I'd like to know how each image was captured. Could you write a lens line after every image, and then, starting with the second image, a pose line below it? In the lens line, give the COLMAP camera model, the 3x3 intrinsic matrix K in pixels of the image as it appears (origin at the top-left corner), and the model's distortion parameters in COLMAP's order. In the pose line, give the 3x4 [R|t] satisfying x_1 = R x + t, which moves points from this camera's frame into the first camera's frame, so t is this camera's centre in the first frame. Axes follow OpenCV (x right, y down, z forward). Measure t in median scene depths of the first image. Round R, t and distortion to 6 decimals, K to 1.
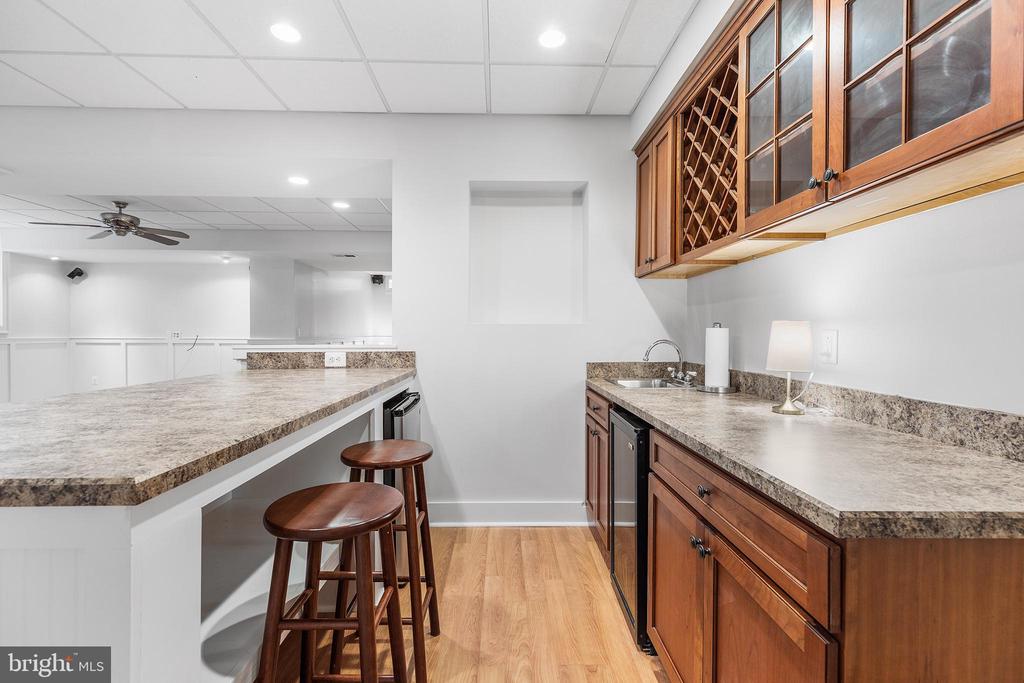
lens RADIAL K [[460.6, 0, 505.0], [0, 460.6, 337.9], [0, 0, 1]] dist [0.003324, -0.000874]
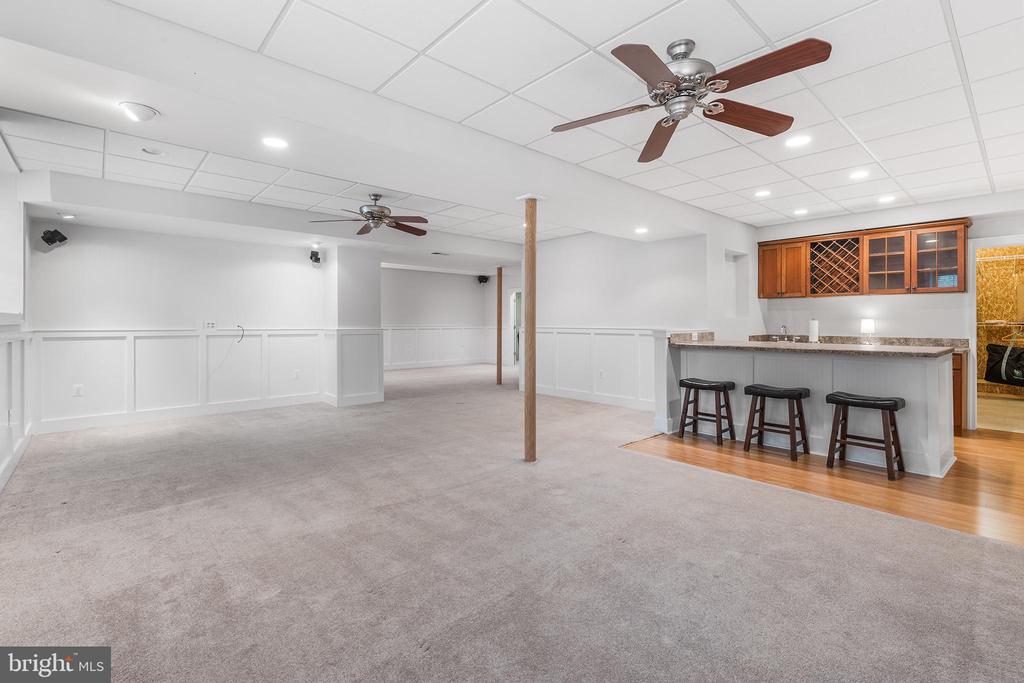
lens RADIAL K [[460.6, 0, 529.0], [0, 460.6, 323.8], [0, 0, 1]] dist [0.003324, -0.000874]
pose [[0.752239, -0.004094, 0.658878, -2.114447], [0.007508, 0.999969, -0.002358, -0.006545], [-0.658848, 0.006720, 0.752246, 0.028655]]
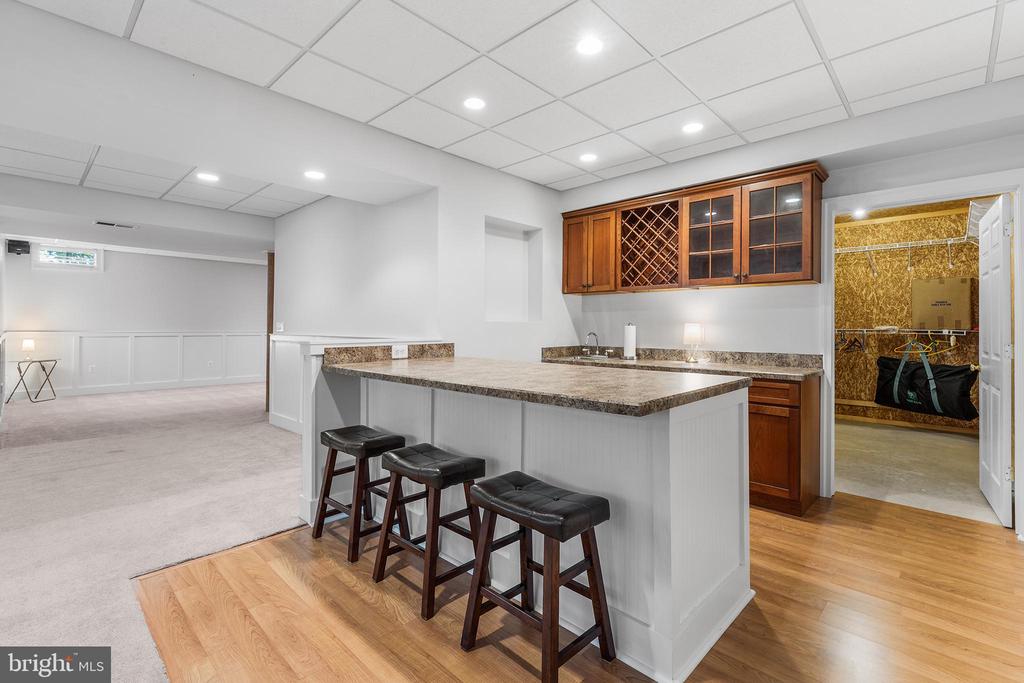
lens RADIAL K [[460.6, 0, 525.2], [0, 460.6, 328.8], [0, 0, 1]] dist [0.003324, -0.000874]
pose [[0.697542, -0.002498, 0.716539, -0.965750], [0.004726, 0.999988, -0.001114, -0.007350], [-0.716528, 0.004163, 0.697546, -0.019213]]
